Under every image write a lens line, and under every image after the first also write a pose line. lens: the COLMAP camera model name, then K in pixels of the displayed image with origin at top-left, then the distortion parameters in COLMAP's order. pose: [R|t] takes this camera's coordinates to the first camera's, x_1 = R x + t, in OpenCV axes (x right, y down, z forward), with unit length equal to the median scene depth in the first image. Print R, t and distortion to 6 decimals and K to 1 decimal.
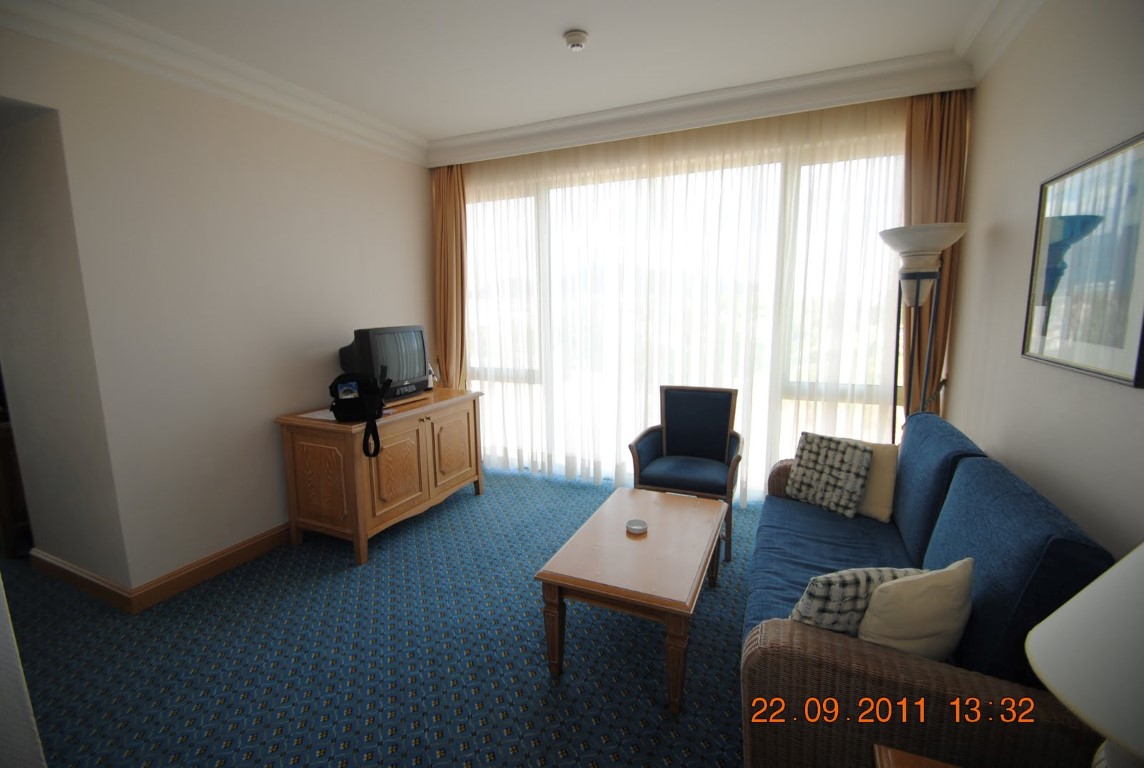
lens RADIAL K [[505.8, 0, 572.0], [0, 505.8, 384.0], [0, 0, 1]] dist [0.017721, -0.019748]
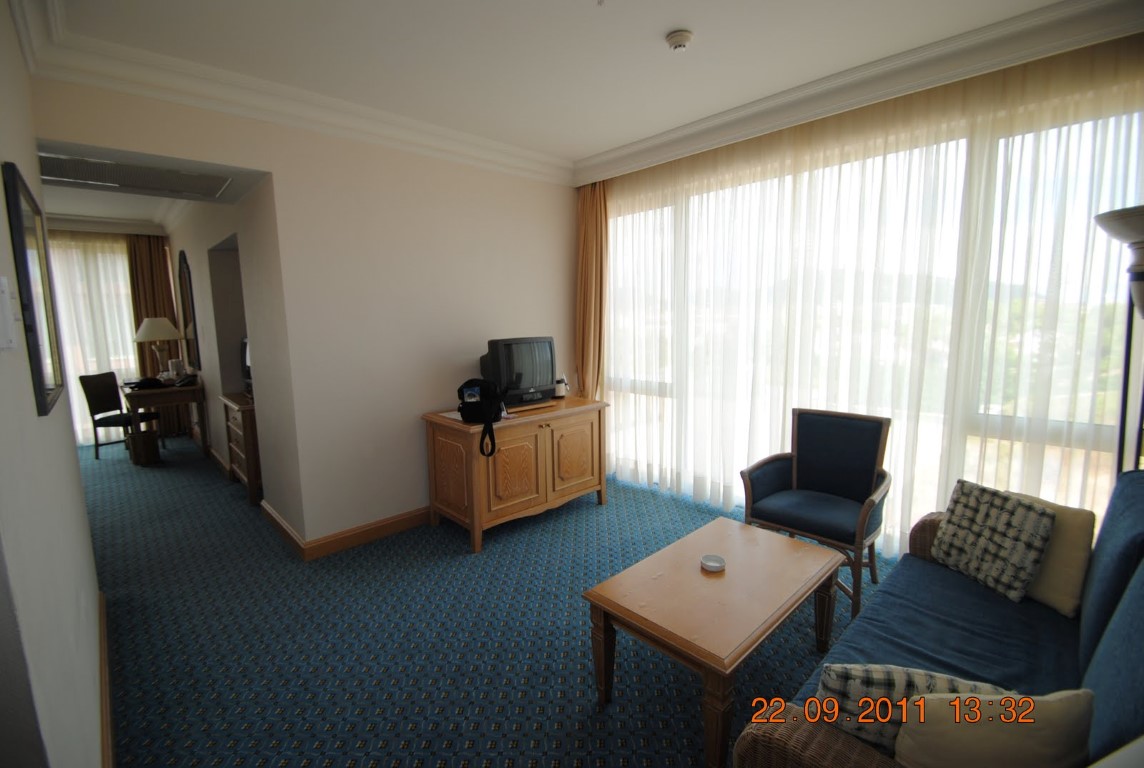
lens RADIAL K [[505.8, 0, 572.0], [0, 505.8, 384.0], [0, 0, 1]] dist [0.017721, -0.019748]
pose [[0.925290, 0.045949, -0.376468, 0.168328], [-0.053605, 0.998513, -0.009879, -0.010501], [0.375454, 0.029321, 0.926377, 0.046783]]
